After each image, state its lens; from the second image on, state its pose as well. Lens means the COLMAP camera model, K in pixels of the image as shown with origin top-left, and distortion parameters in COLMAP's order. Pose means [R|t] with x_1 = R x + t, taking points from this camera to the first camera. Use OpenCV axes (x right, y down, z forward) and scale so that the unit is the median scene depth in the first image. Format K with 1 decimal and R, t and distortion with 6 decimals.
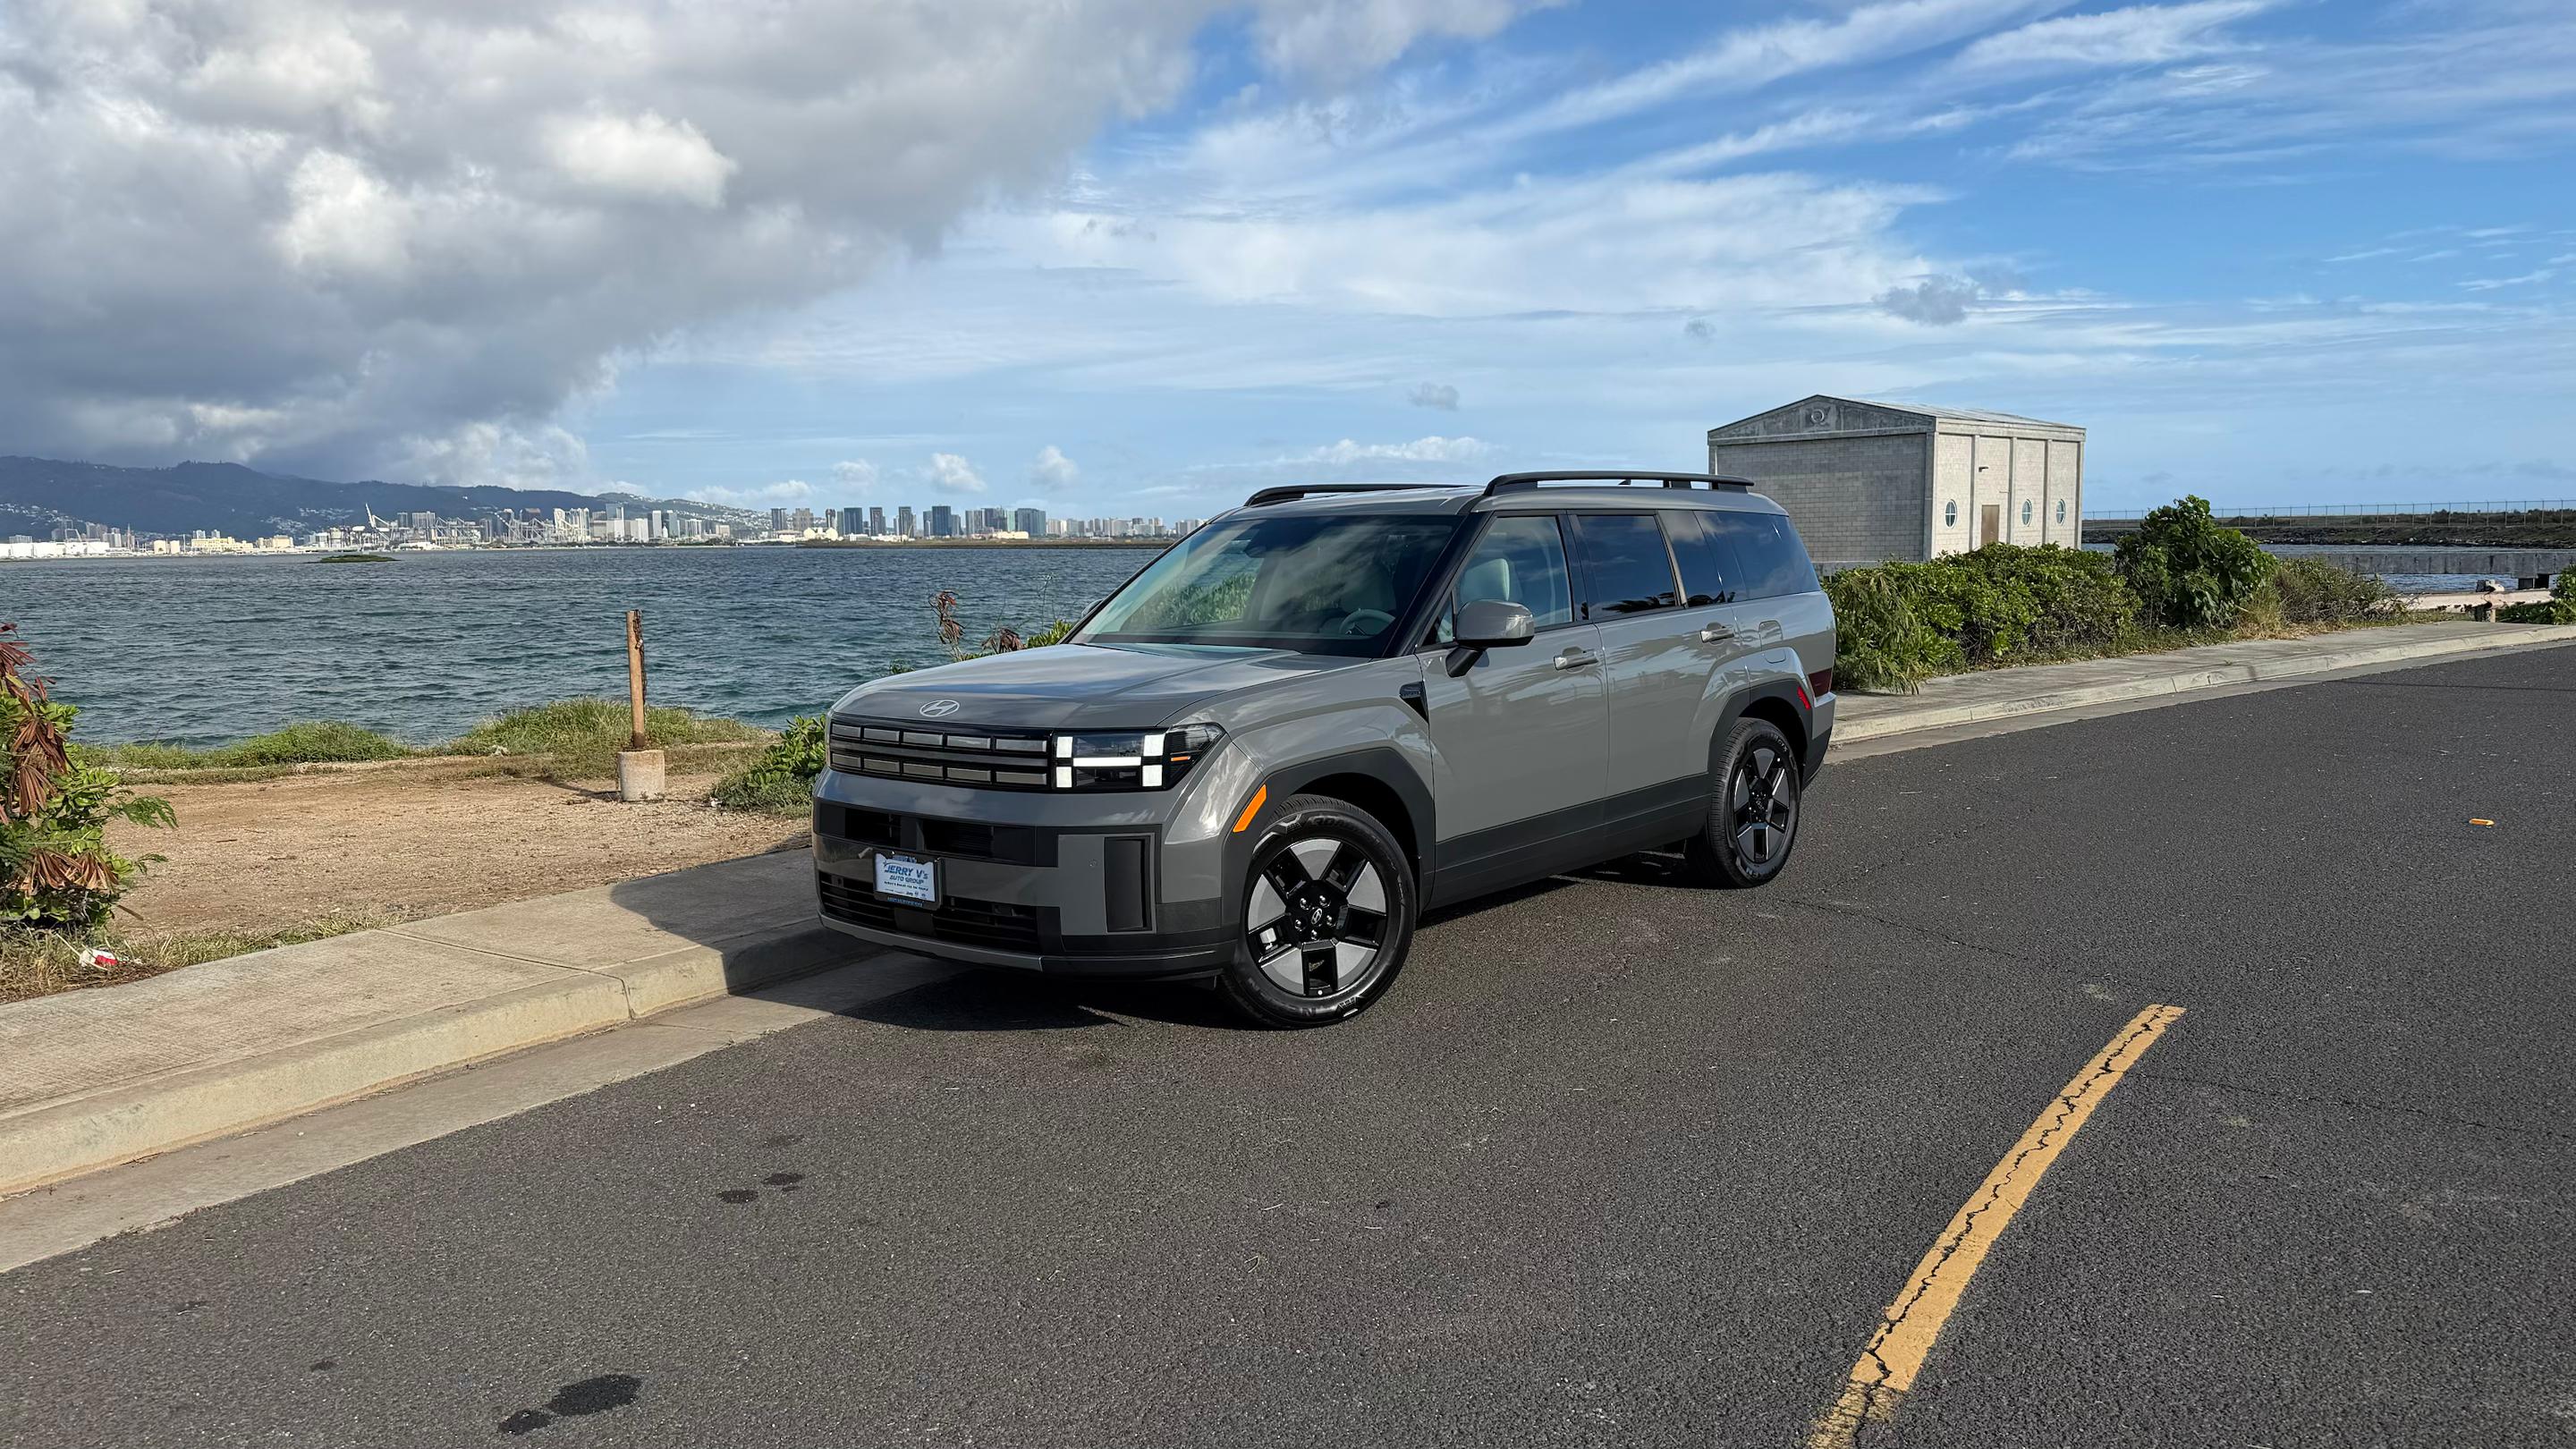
lens RADIAL K [[1978.7, 0, 1288.0], [0, 1978.7, 724.5], [0, 0, 1]] dist [-0.002522, -0.000399]
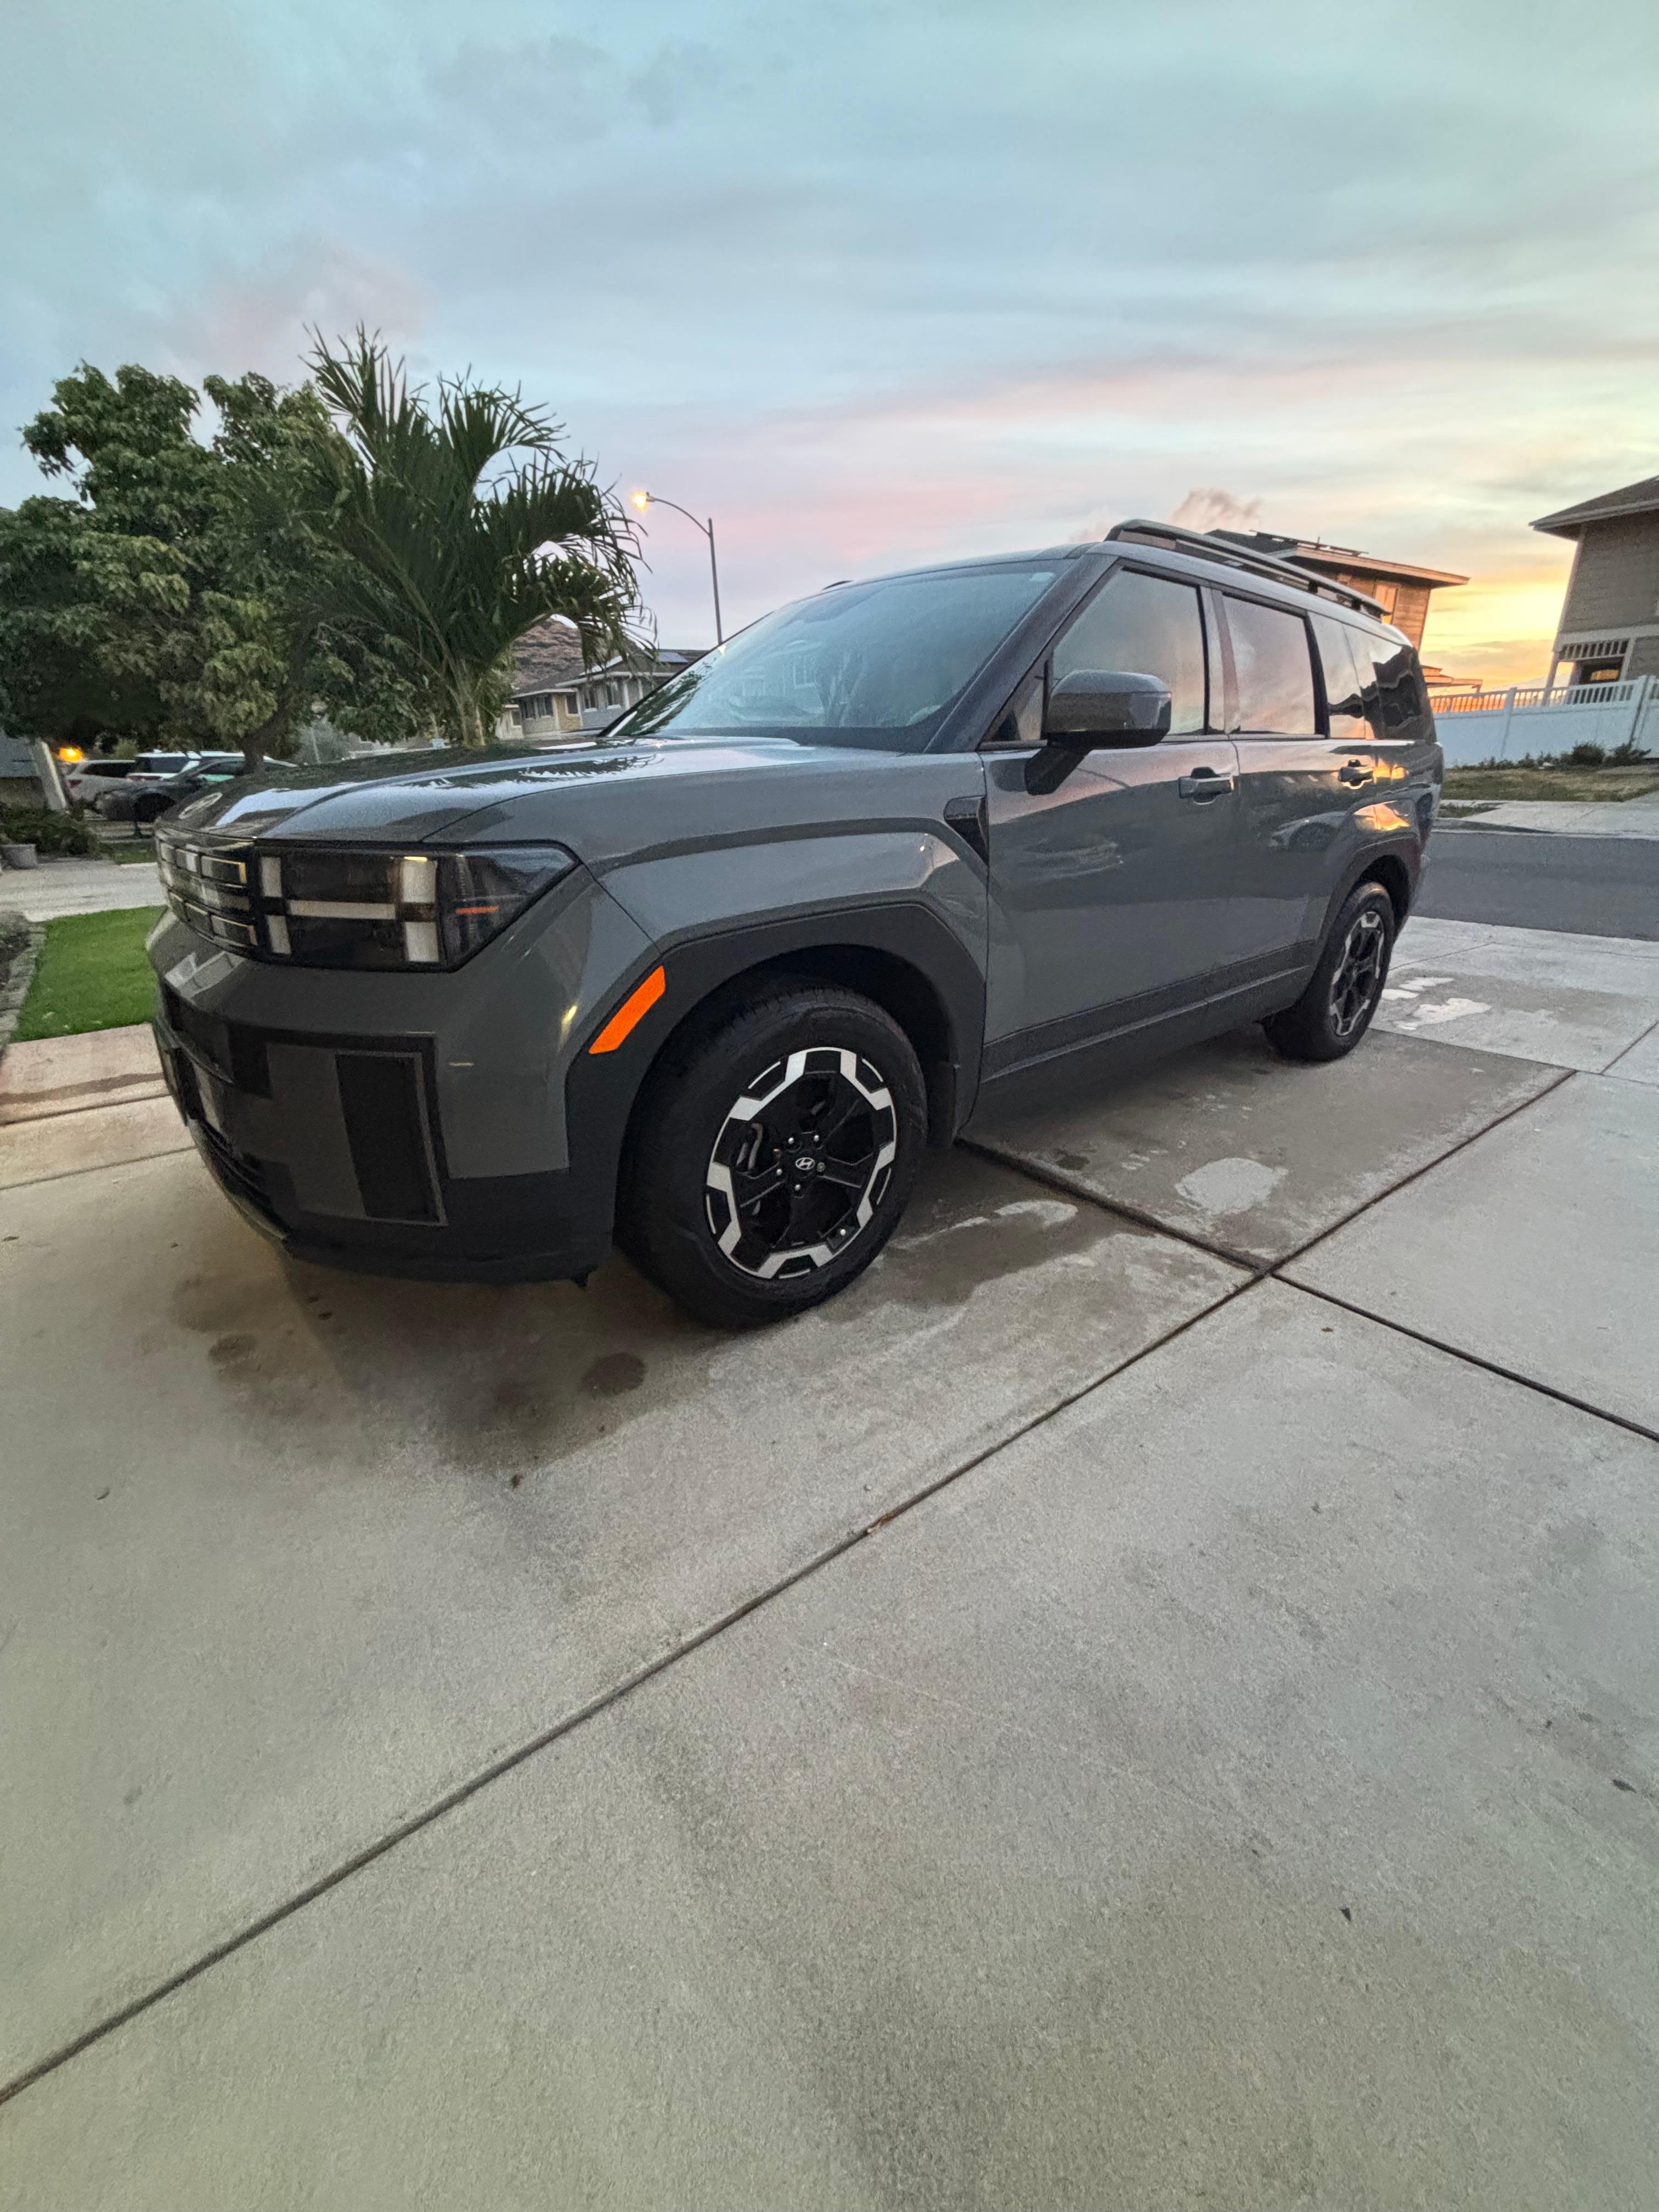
lens RADIAL K [[880.0, 0, 829.5], [0, 880.0, 1106.0], [0, 0, 1]] dist [0.000166, -0.000004]
pose [[0.990287, 0.070938, -0.119578, 0.062550], [-0.035996, 0.961533, 0.272321, 0.000583], [0.134296, -0.265371, 0.954747, 0.729166]]
